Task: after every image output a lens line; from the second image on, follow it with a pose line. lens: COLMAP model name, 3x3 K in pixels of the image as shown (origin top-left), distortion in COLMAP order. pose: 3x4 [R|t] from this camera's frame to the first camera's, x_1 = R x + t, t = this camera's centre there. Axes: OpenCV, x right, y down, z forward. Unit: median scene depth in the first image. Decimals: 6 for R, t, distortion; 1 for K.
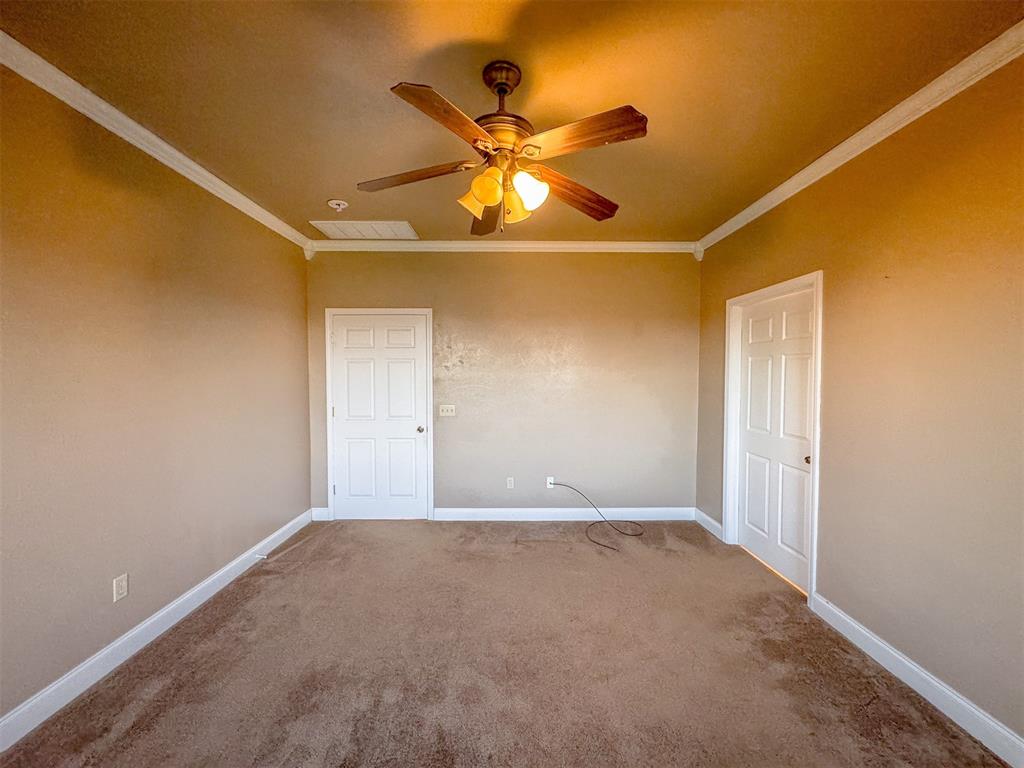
lens RADIAL K [[412.6, 0, 511.3], [0, 412.6, 383.1], [0, 0, 1]] dist [0.000170, 0.000314]
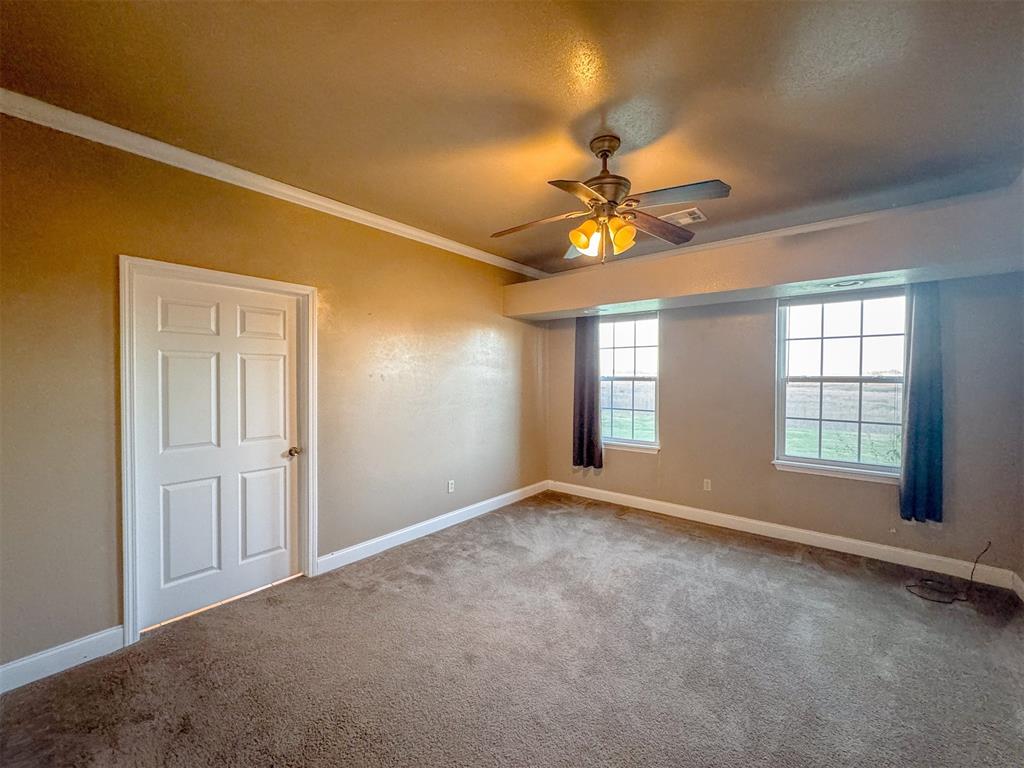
lens RADIAL K [[412.6, 0, 511.3], [0, 412.6, 383.1], [0, 0, 1]] dist [0.000170, 0.000314]
pose [[-0.764310, -0.017341, 0.644616, -0.337307], [0.011655, 0.999104, 0.040695, -0.029212], [-0.644744, 0.038617, -0.763423, 1.155631]]
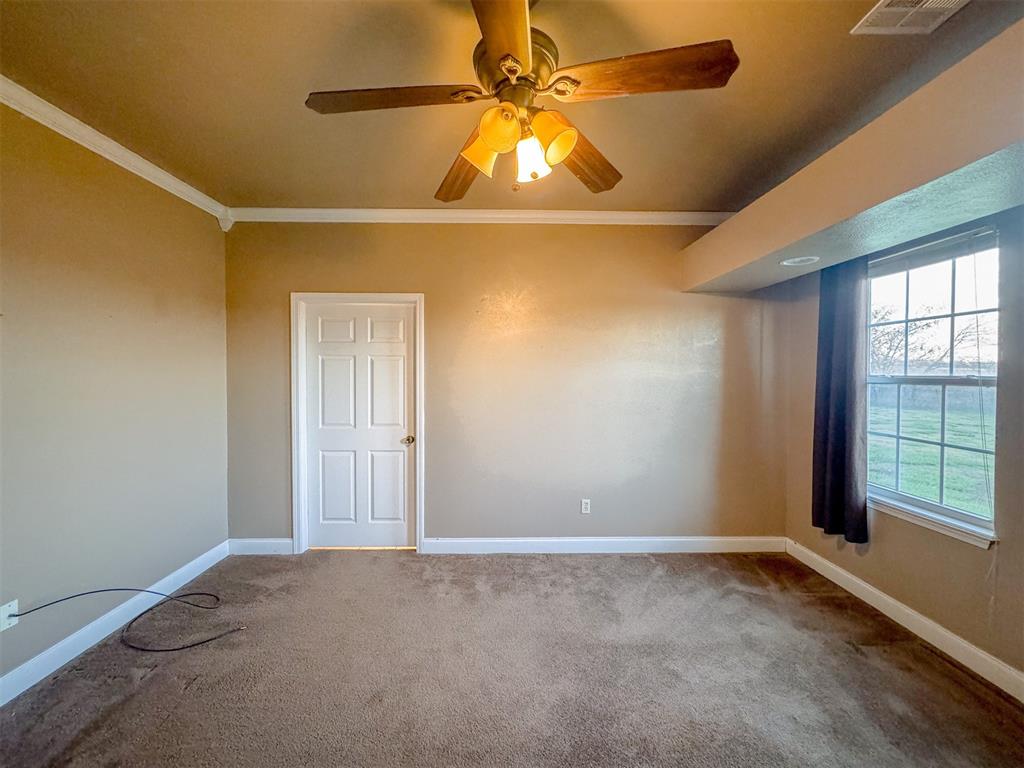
lens RADIAL K [[412.6, 0, 511.3], [0, 412.6, 383.1], [0, 0, 1]] dist [0.000170, 0.000314]
pose [[-0.004944, -0.029553, 0.999551, -0.426302], [0.024185, 0.999267, 0.029665, -0.015035], [-0.999695, 0.024321, -0.004225, 0.542719]]
